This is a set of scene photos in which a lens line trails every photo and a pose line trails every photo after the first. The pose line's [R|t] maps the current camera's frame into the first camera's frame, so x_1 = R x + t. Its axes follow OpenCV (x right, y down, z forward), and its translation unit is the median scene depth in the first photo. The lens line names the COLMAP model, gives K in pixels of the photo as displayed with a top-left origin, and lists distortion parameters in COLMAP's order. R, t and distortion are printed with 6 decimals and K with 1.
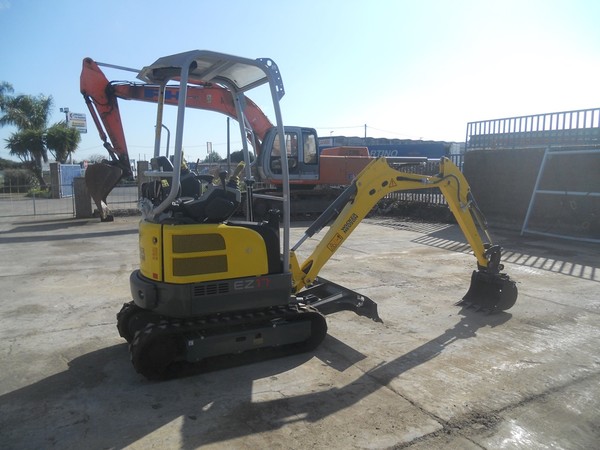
lens RADIAL K [[465.3, 0, 303.0], [0, 465.3, 235.3], [0, 0, 1]] dist [-0.041242, -0.001877]
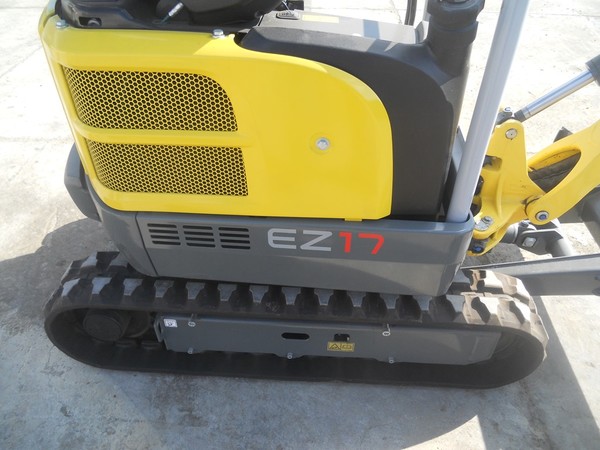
lens RADIAL K [[456.8, 0, 292.7], [0, 456.8, 227.0], [0, 0, 1]] dist [-0.038686, -0.002033]
pose [[0.843694, 0.329736, -0.423622, 0.000654], [-0.051324, 0.835055, 0.547767, -0.070244], [0.534366, -0.440406, 0.721454, 0.739405]]
